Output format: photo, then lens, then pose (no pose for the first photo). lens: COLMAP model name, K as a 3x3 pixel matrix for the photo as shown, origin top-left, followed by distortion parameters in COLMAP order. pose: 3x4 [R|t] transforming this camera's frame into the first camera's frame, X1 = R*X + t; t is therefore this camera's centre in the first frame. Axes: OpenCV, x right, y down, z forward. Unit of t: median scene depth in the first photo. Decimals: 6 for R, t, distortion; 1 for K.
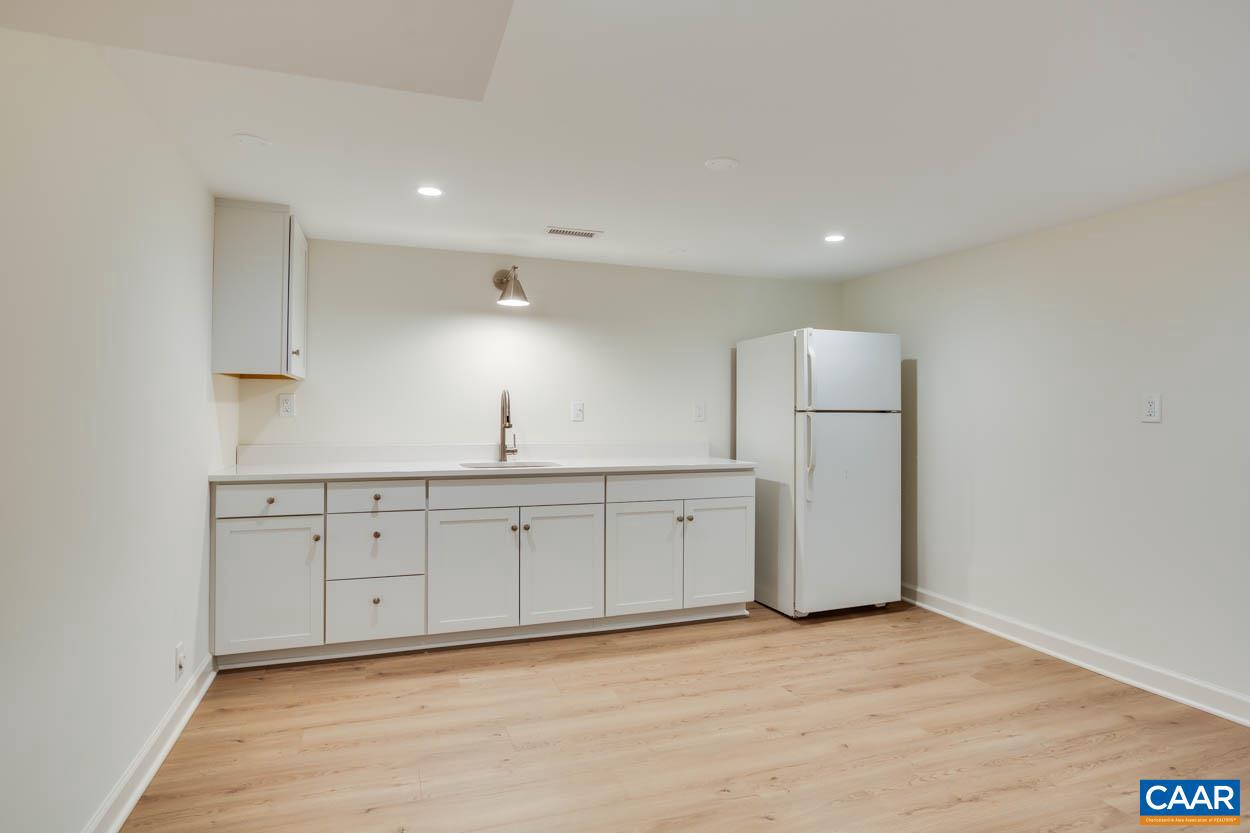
lens RADIAL K [[660.5, 0, 660.4], [0, 660.5, 408.2], [0, 0, 1]] dist [-0.060991, 0.038842]
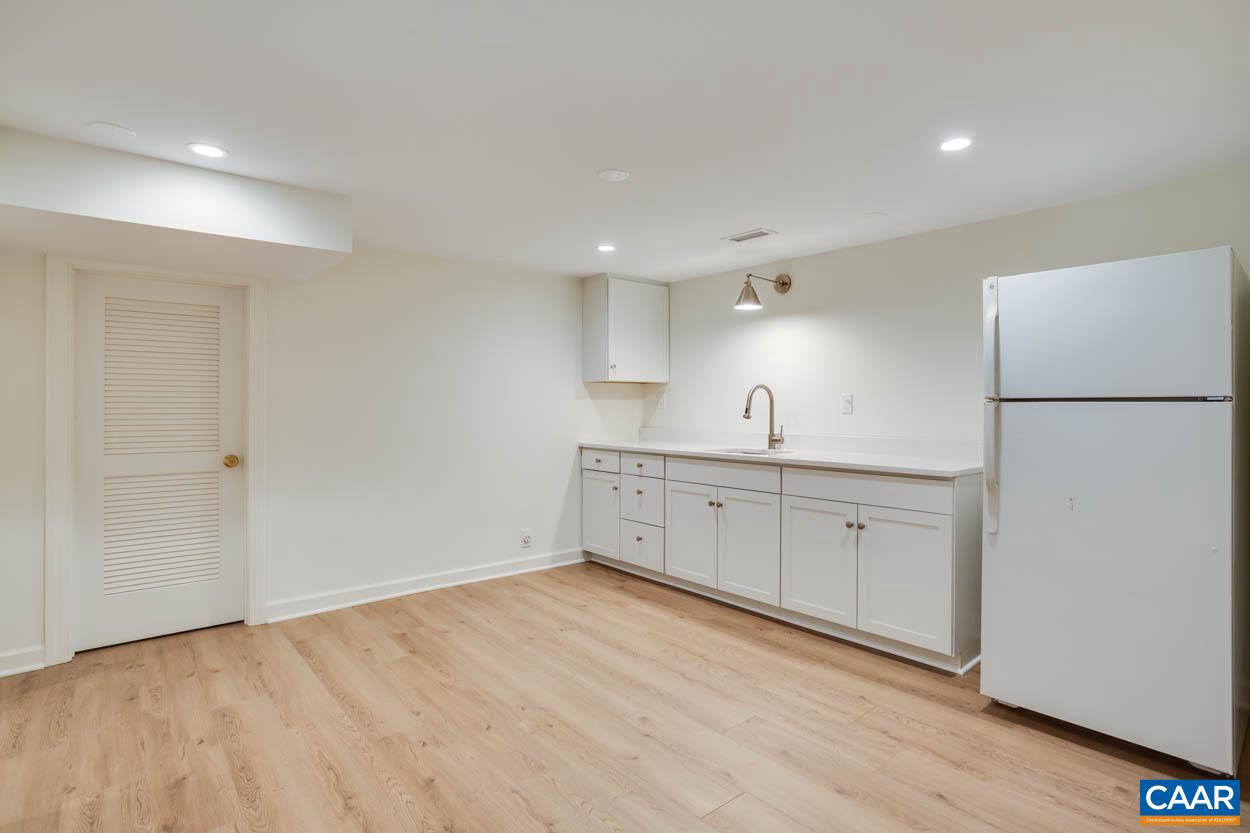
lens RADIAL K [[660.5, 0, 660.4], [0, 660.5, 408.2], [0, 0, 1]] dist [-0.060991, 0.038842]
pose [[0.338378, -0.001133, -0.941010, 0.895324], [0.007041, 0.999974, 0.001327, 0.011192], [0.940984, -0.007075, 0.338377, 0.547147]]
